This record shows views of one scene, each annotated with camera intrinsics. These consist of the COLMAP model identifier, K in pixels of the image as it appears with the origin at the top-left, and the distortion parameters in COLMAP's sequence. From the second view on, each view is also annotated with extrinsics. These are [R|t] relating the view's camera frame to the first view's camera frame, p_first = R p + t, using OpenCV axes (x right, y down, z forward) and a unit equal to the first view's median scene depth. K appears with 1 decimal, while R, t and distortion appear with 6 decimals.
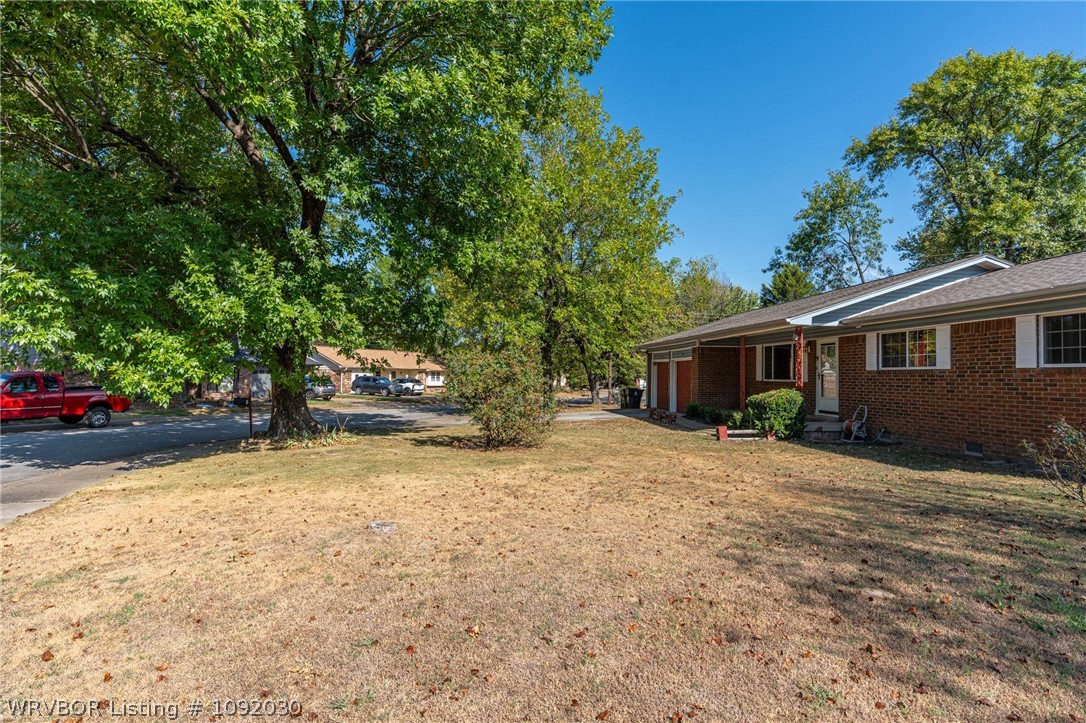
lens RADIAL K [[591.4, 0, 546.6], [0, 591.4, 363.9], [0, 0, 1]] dist [-0.005958, 0.001248]
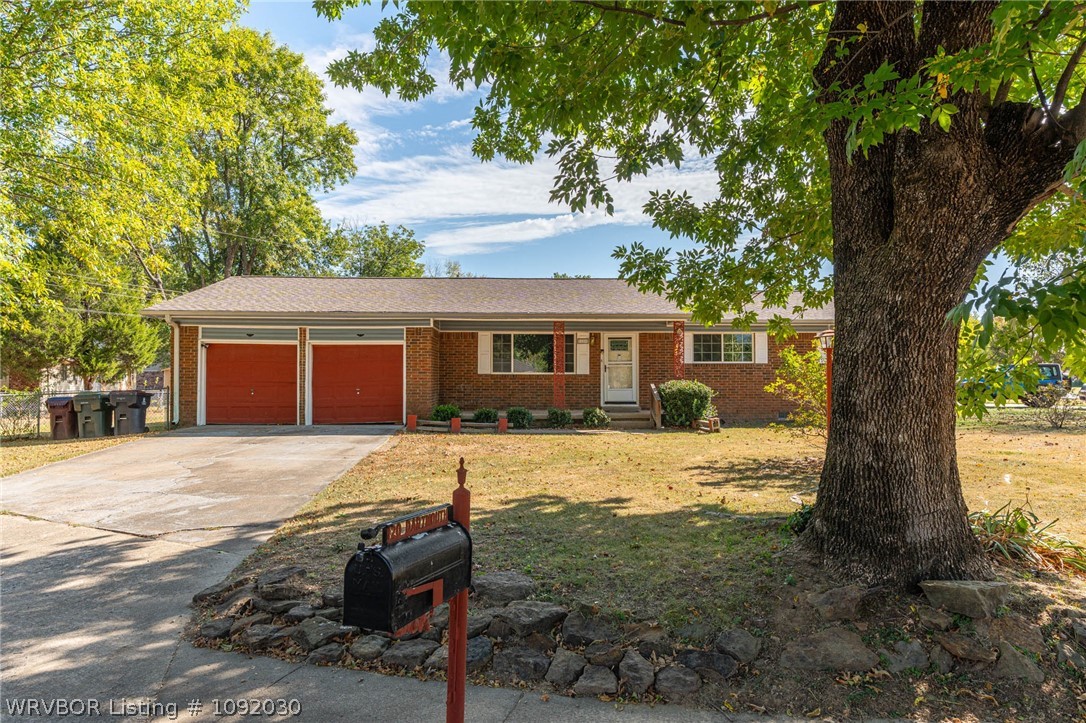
lens RADIAL K [[646.0, 0, 541.5], [0, 646.0, 371.8], [0, 0, 1]] dist [0.019176, -0.000447]
pose [[0.055107, 0.004299, 0.998471, -0.559698], [-0.019170, 0.999811, -0.003247, 0.027306], [-0.998296, -0.018962, 0.055179, 0.881552]]
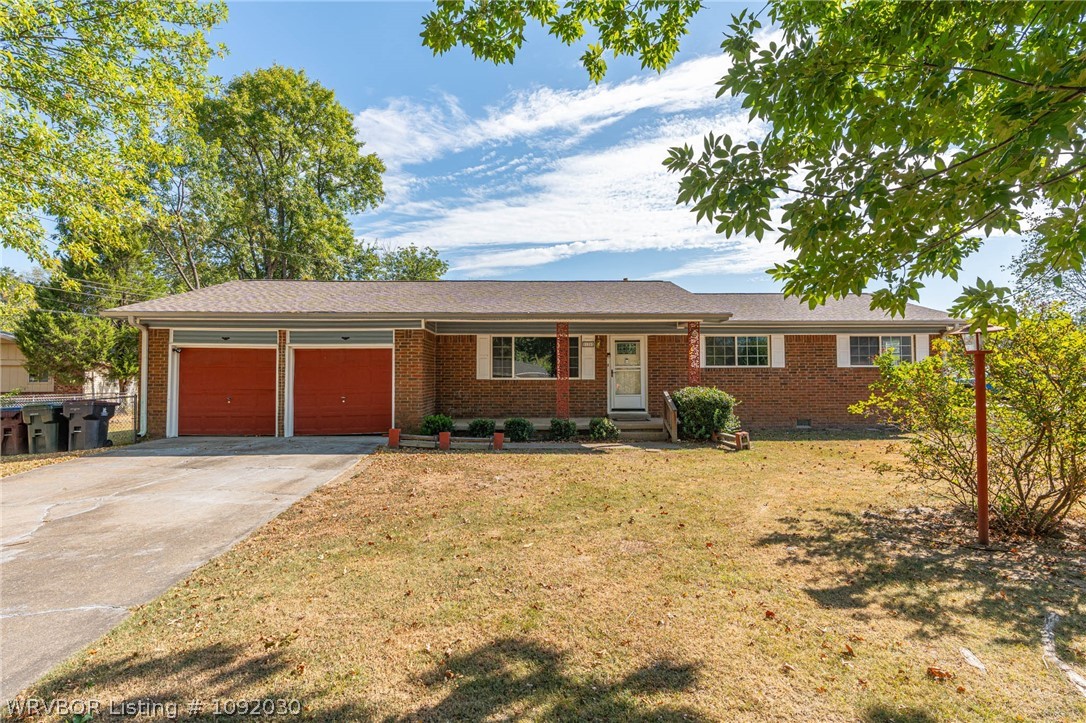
lens RADIAL K [[523.1, 0, 543.0], [0, 523.1, 359.4], [0, 0, 1]] dist [0.000479, 0.000094]
pose [[0.070166, 0.026891, 0.997173, -0.336525], [-0.017488, 0.999516, -0.025724, 0.018651], [-0.997382, -0.015634, 0.070602, 0.884951]]
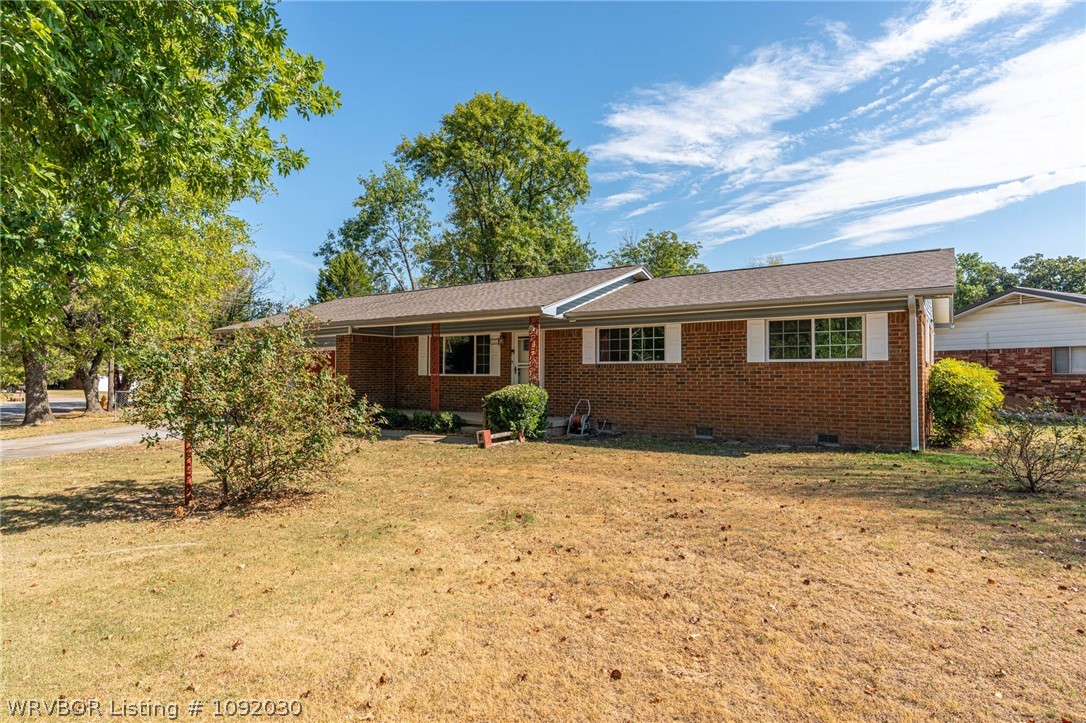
lens RADIAL K [[591.4, 0, 561.2], [0, 591.4, 364.8], [0, 0, 1]] dist [-0.005958, 0.001248]
pose [[0.640920, 0.002628, 0.767603, -0.193359], [-0.012063, 0.999905, 0.006648, 0.004383], [-0.767513, -0.013521, 0.640891, 0.274293]]
